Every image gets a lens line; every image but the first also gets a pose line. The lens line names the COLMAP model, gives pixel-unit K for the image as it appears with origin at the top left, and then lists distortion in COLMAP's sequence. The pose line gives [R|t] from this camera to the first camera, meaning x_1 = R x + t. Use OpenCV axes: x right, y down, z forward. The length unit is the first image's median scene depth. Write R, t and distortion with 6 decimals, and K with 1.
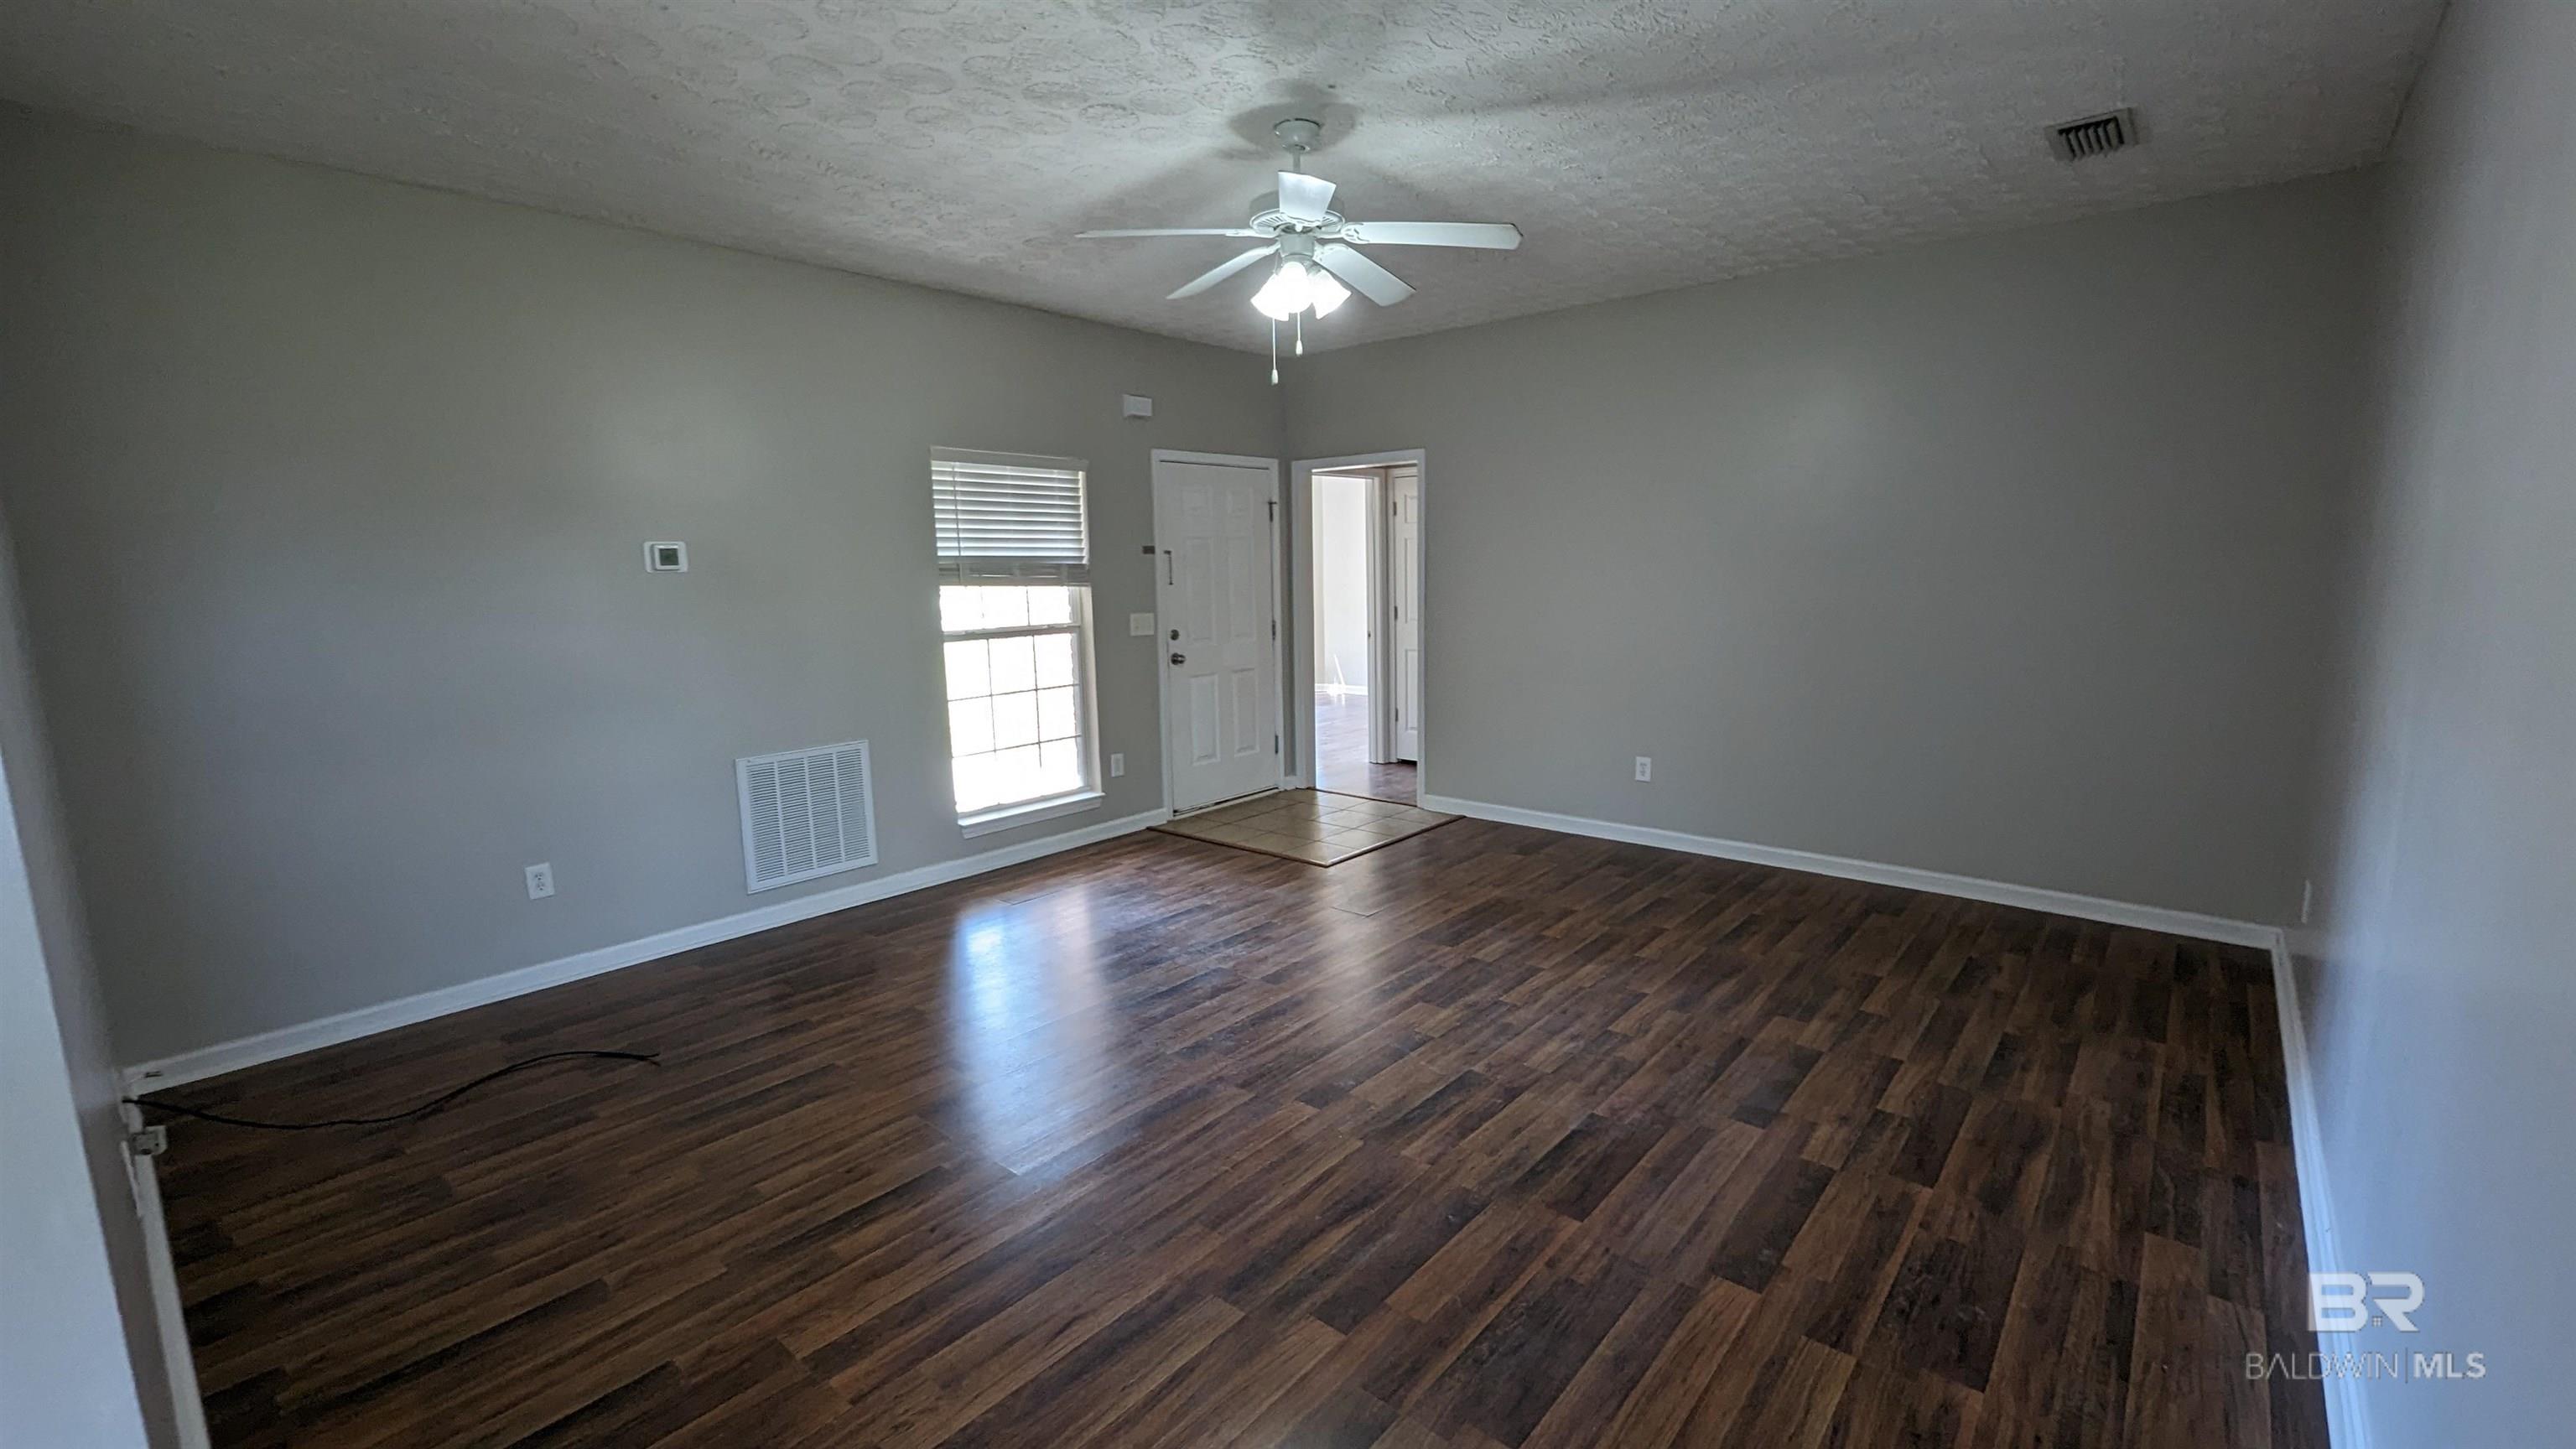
lens RADIAL K [[1061.3, 0, 1300.4], [0, 1061.3, 721.7], [0, 0, 1]] dist [-0.000862, -0.000383]
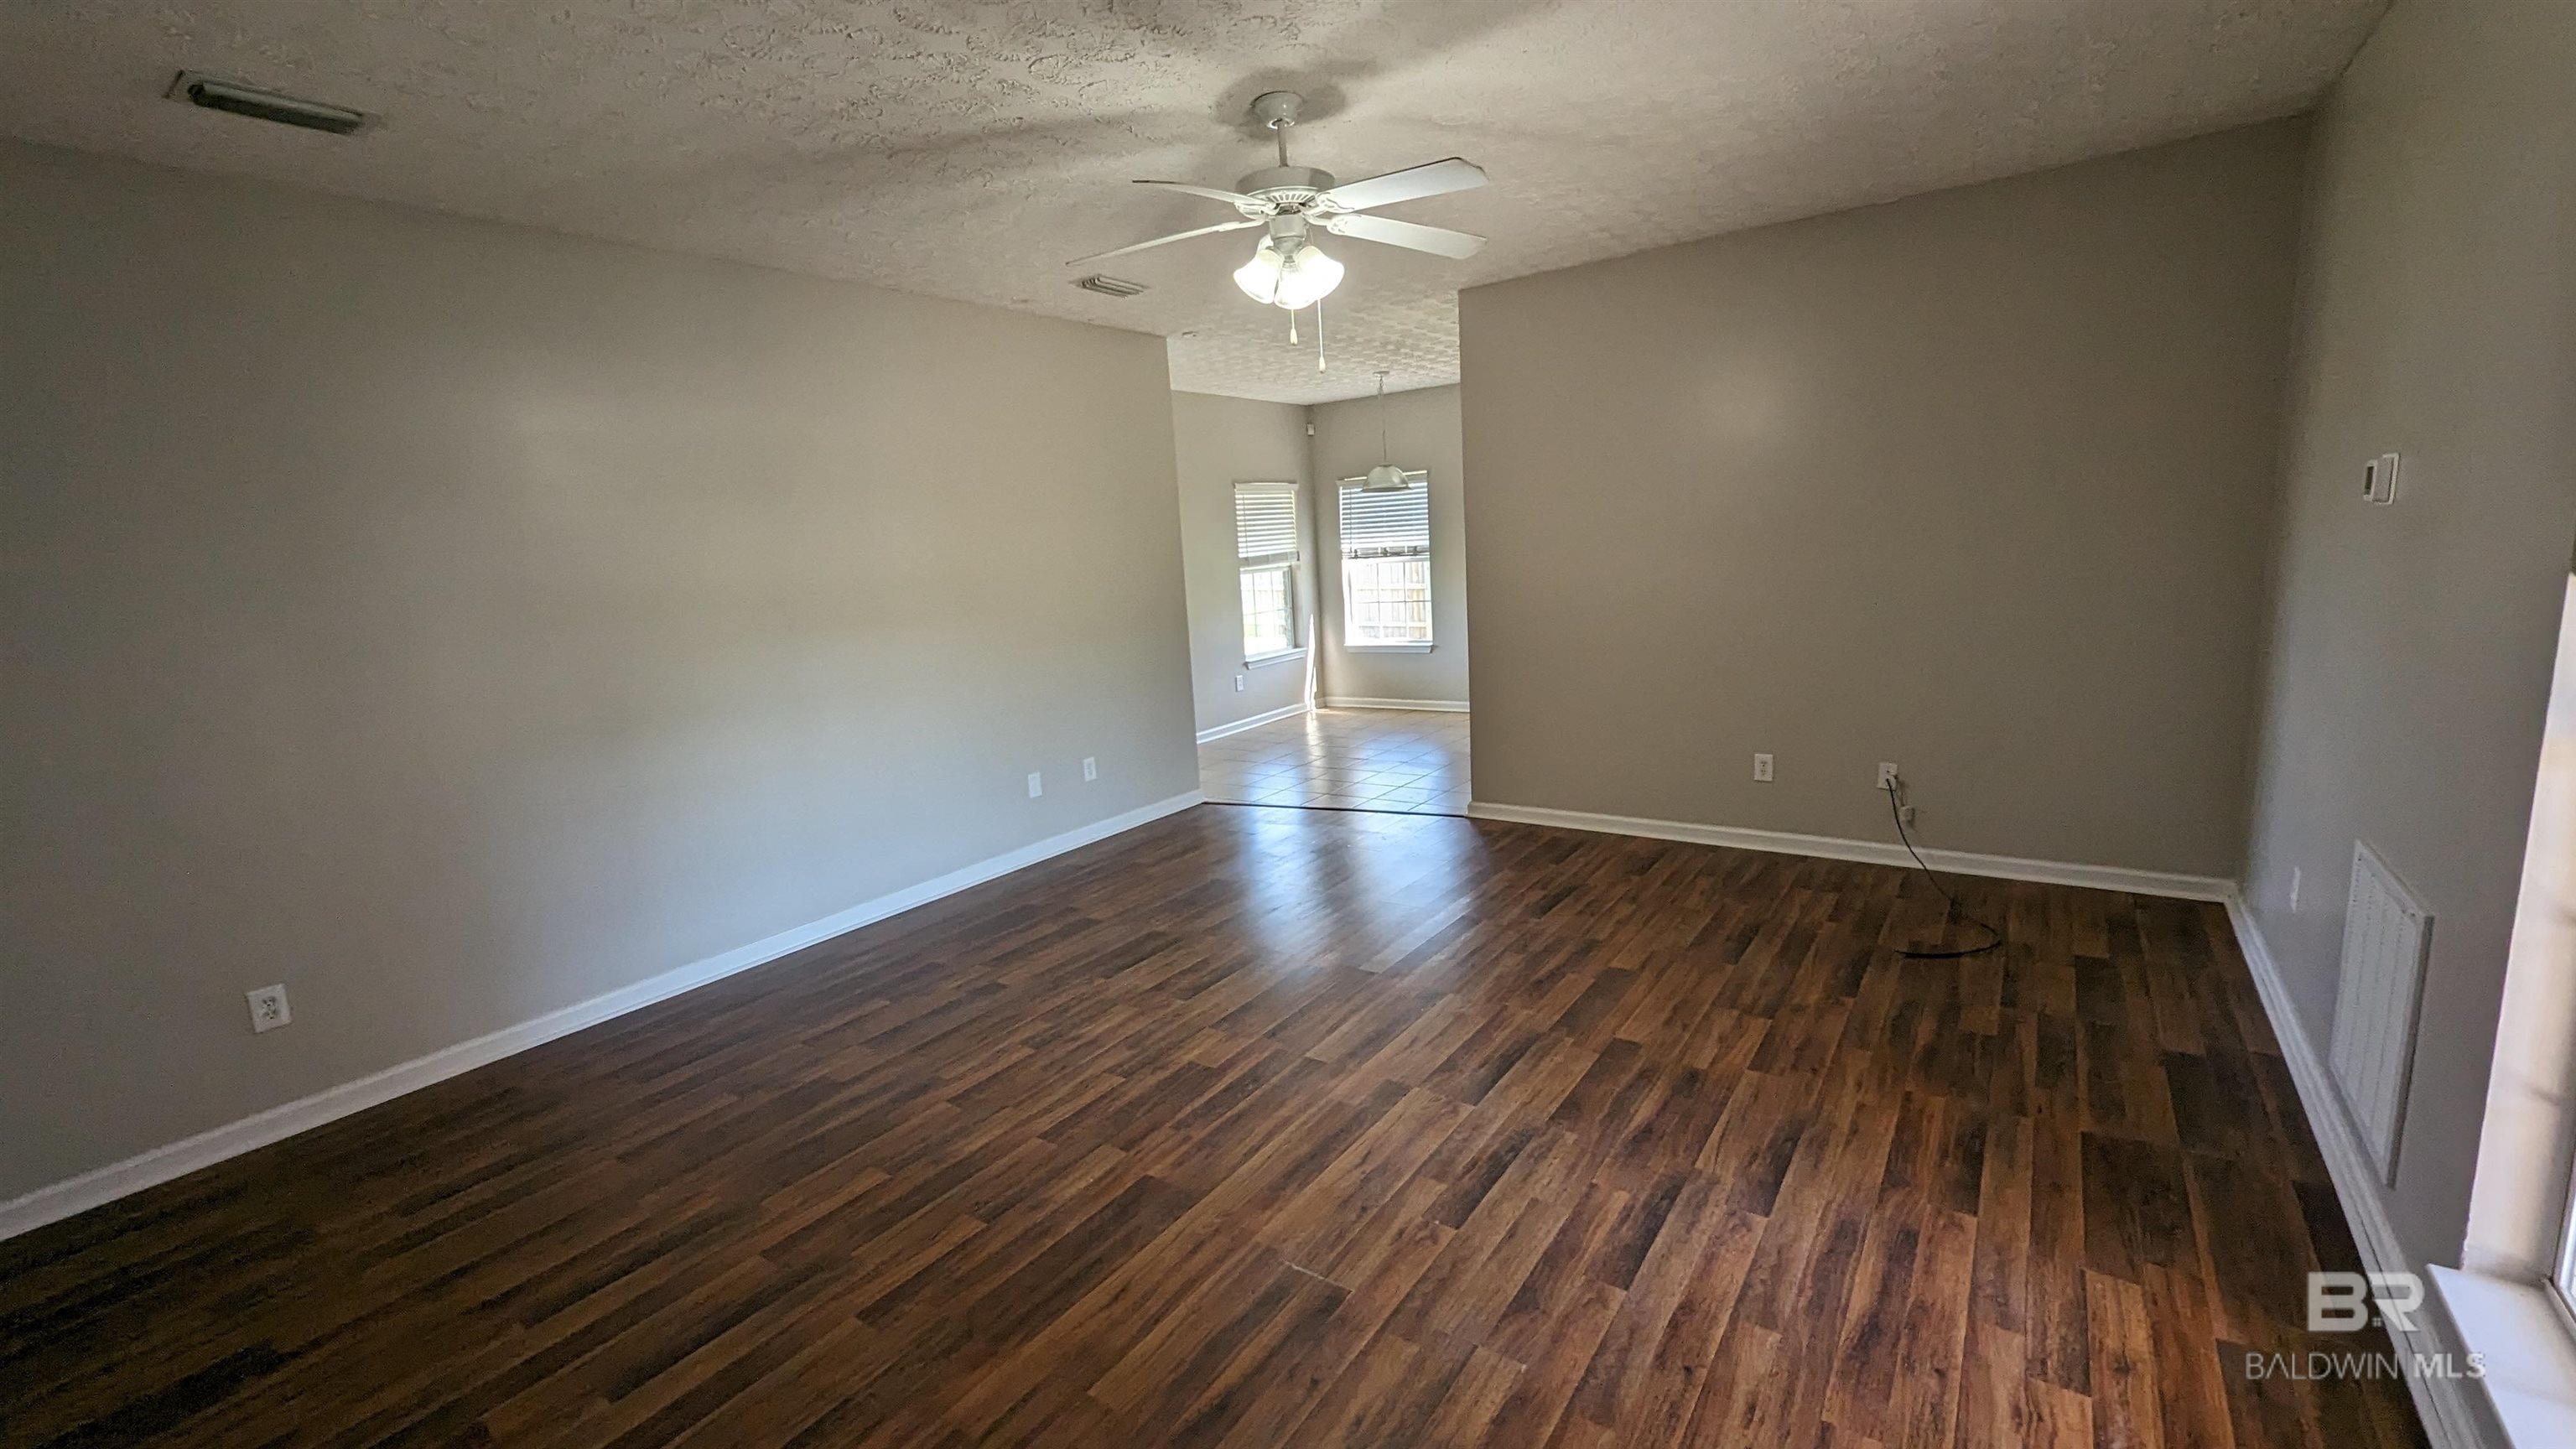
lens RADIAL K [[1061.3, 0, 1300.4], [0, 1061.3, 721.7], [0, 0, 1]] dist [-0.000862, -0.000383]
pose [[-0.992403, 0.090628, -0.083205, 0.057541], [0.059543, 0.945615, 0.319792, -0.187101], [0.107661, 0.312409, -0.943827, 1.130850]]
